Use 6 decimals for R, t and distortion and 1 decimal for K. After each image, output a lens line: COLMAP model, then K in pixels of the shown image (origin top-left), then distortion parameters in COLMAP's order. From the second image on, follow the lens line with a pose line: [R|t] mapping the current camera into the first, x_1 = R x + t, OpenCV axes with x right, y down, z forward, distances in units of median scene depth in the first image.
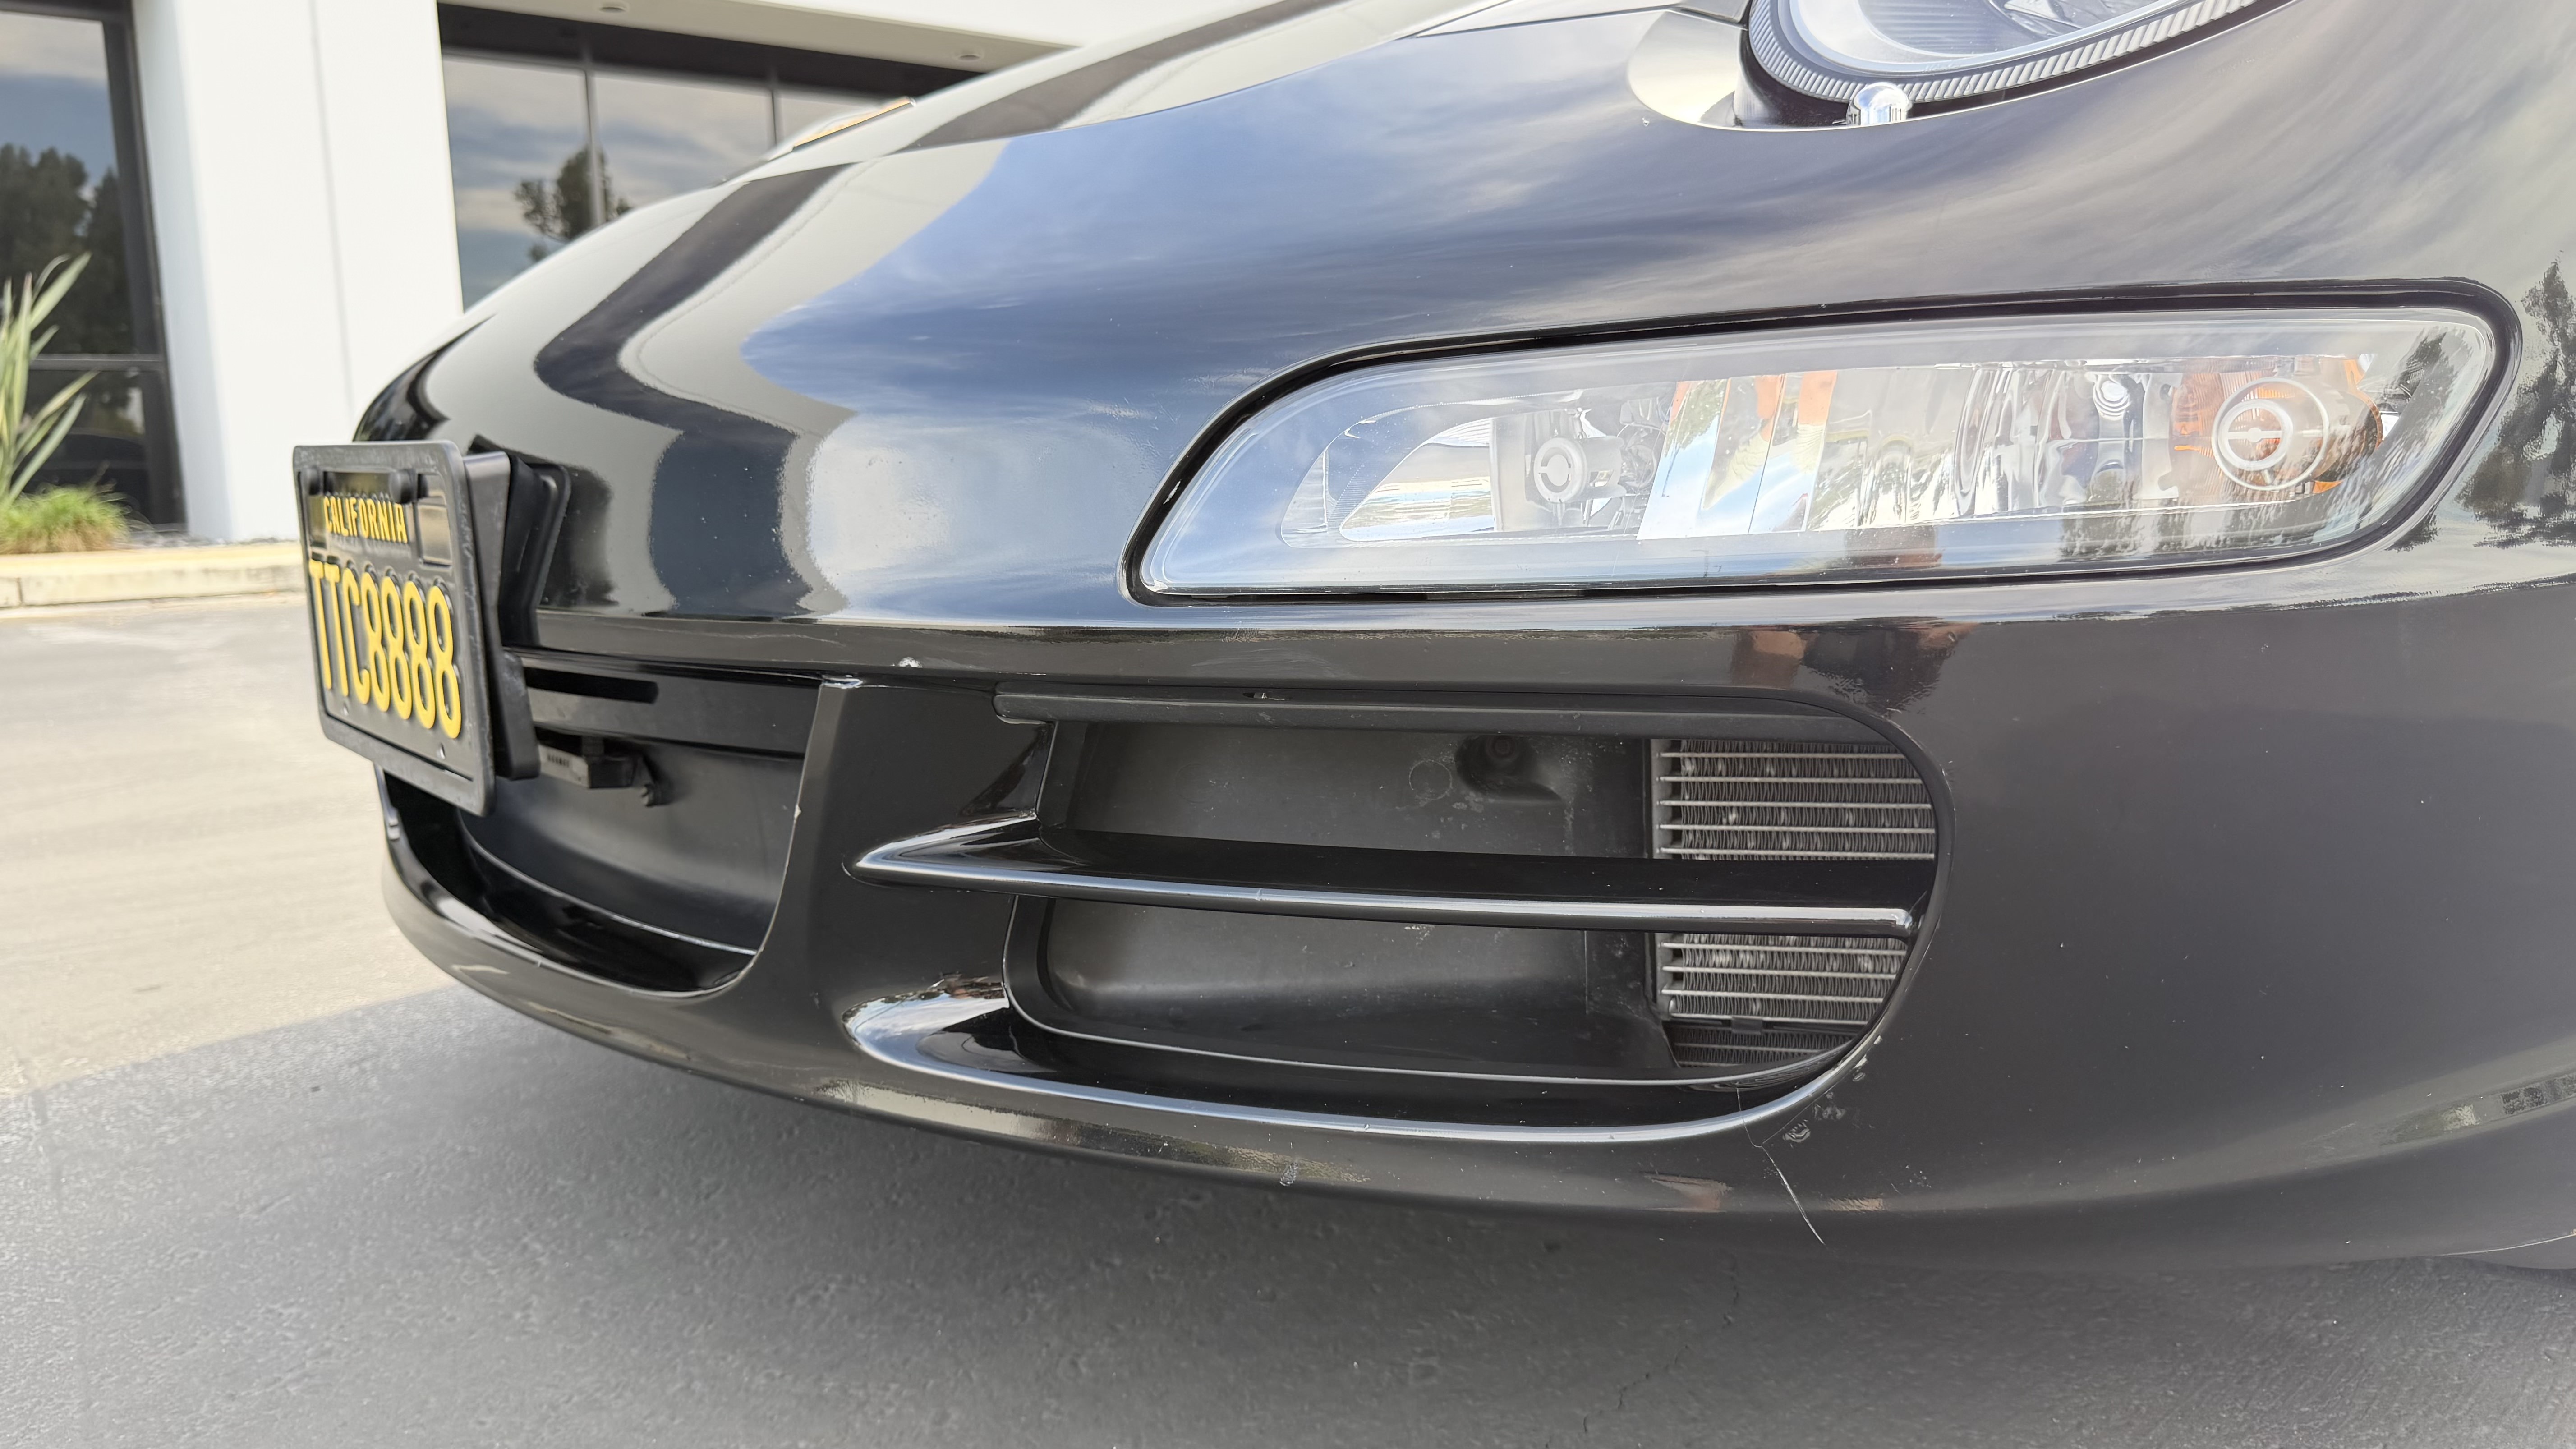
lens RADIAL K [[1902.4, 0, 1292.4], [0, 1902.4, 734.8], [0, 0, 1]] dist [-0.008827, -0.004027]
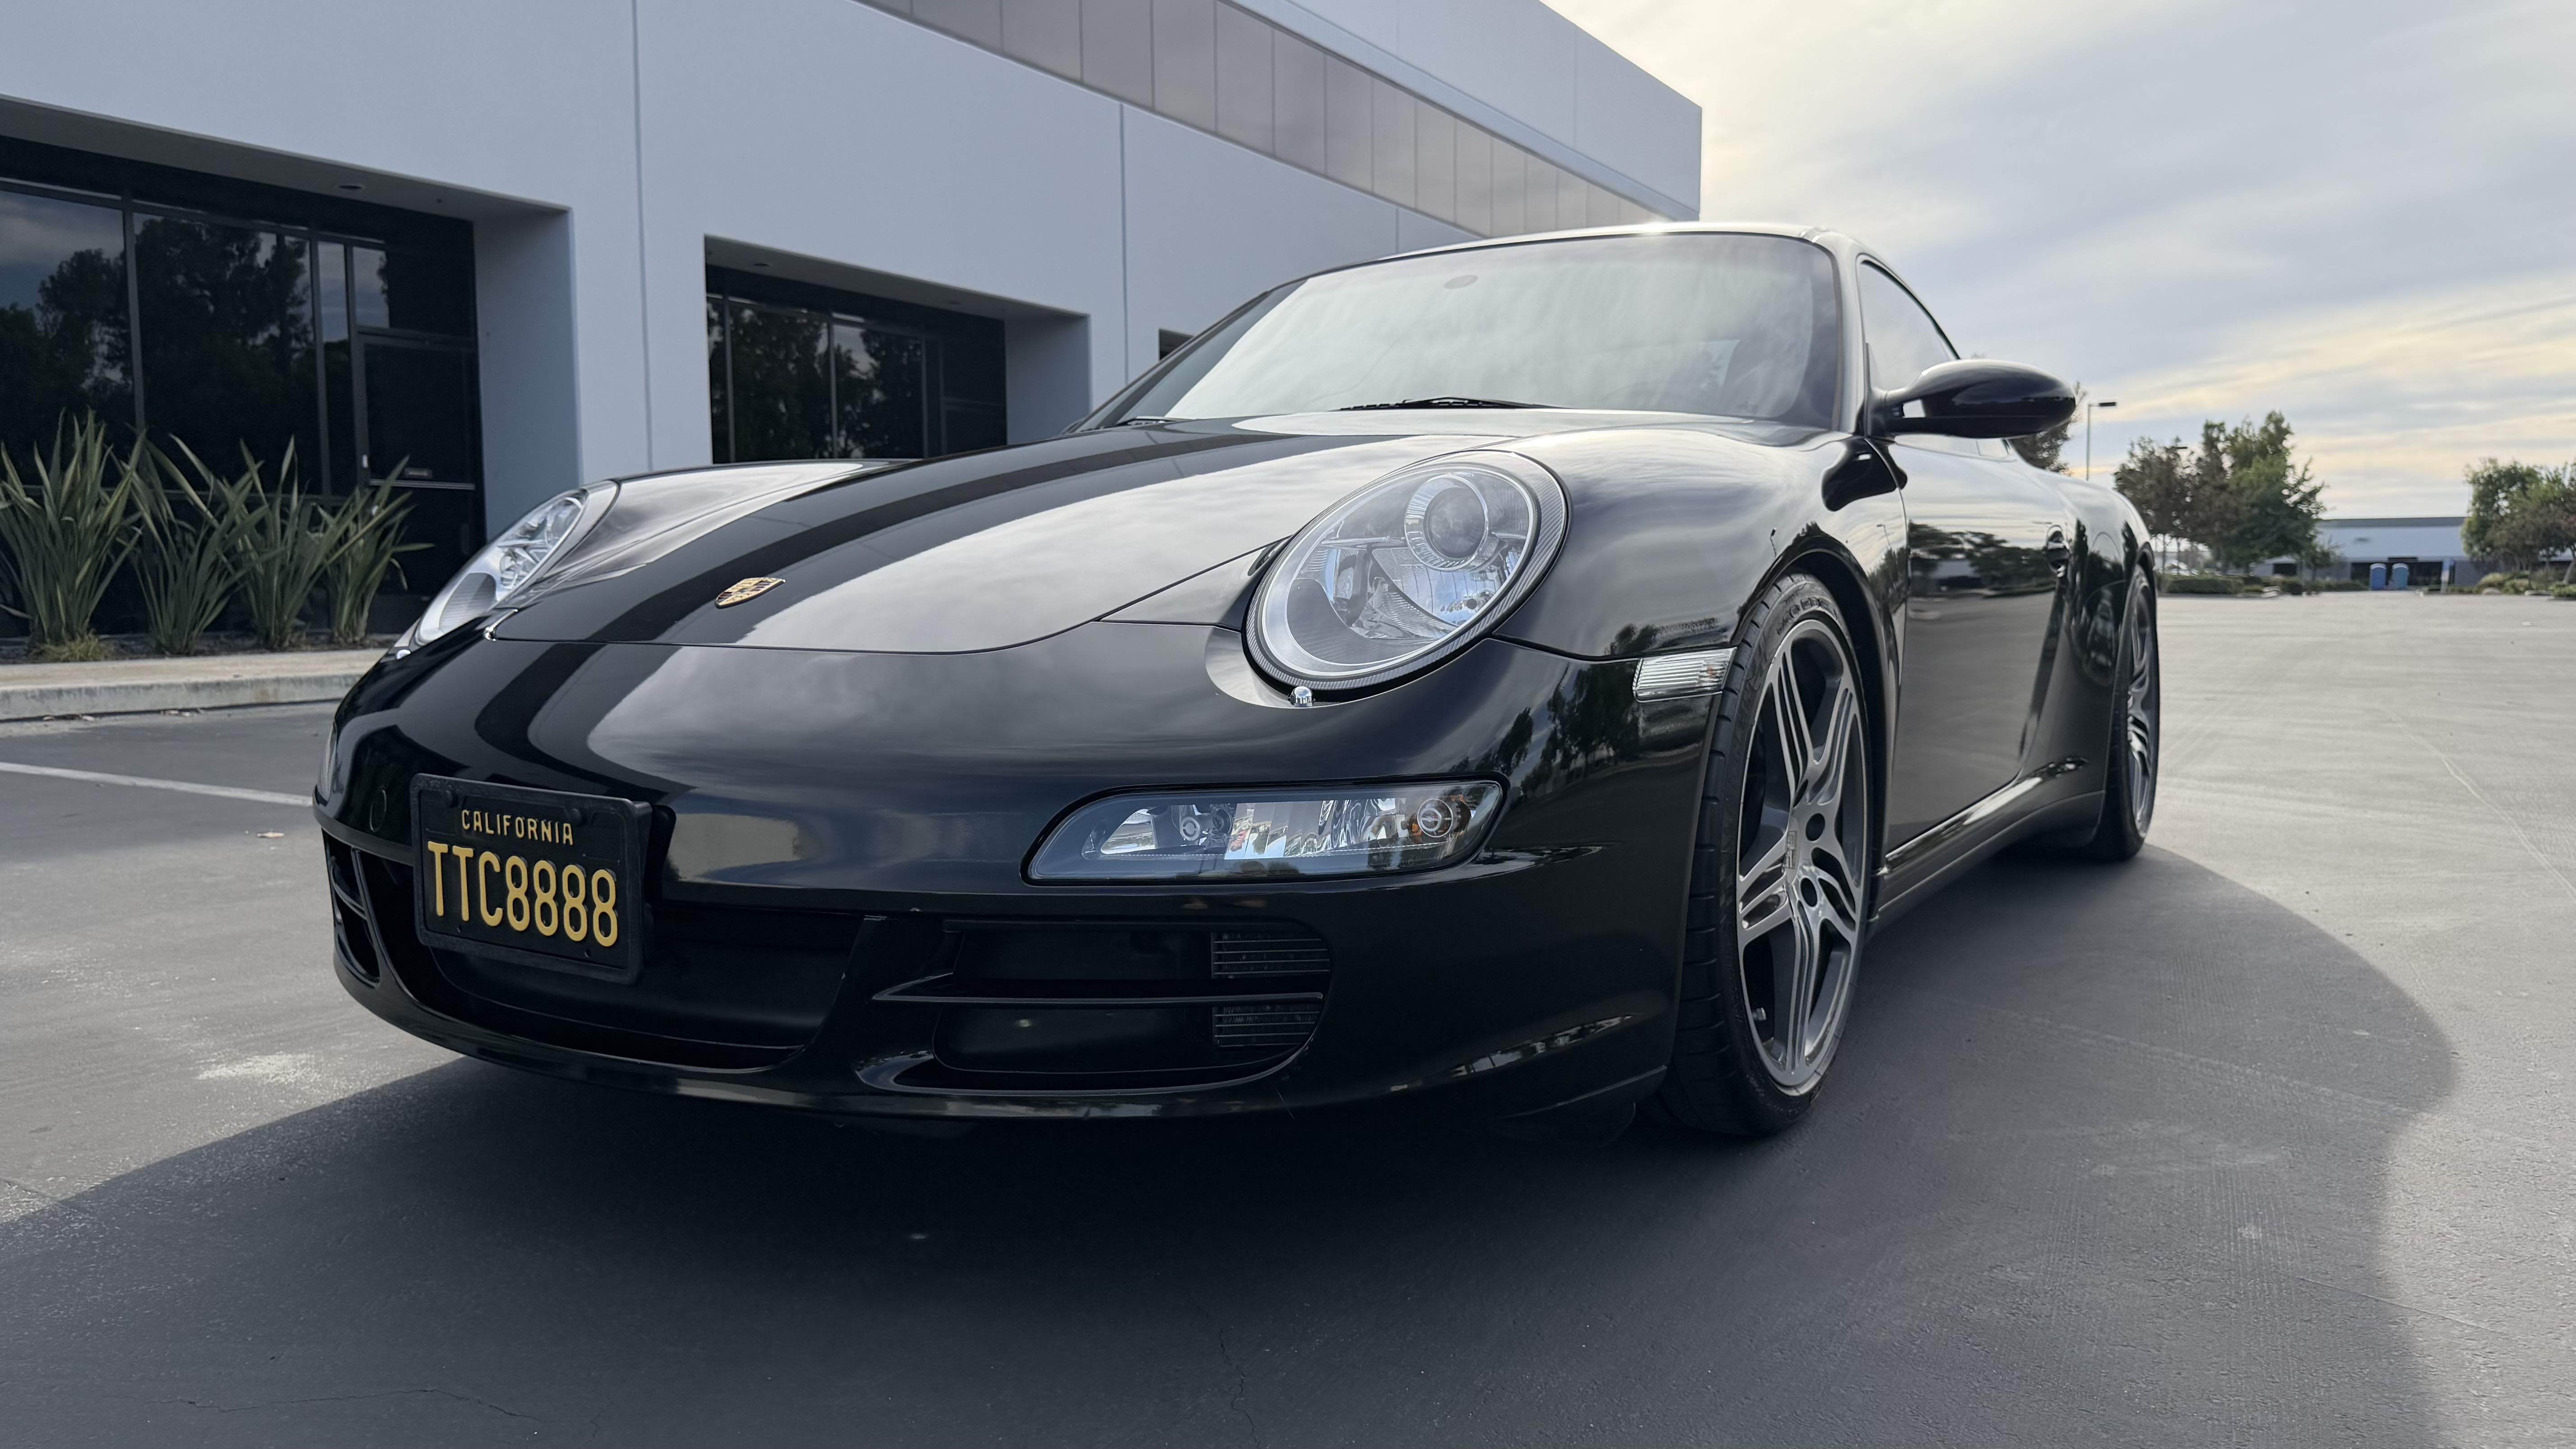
lens RADIAL K [[1902.4, 0, 1284.3], [0, 1902.4, 723.4], [0, 0, 1]] dist [-0.008827, -0.004027]
pose [[0.944320, -0.008599, 0.328916, -0.488533], [0.029765, 0.997792, -0.059370, -0.103693], [-0.327679, 0.065854, 0.942491, -1.240909]]
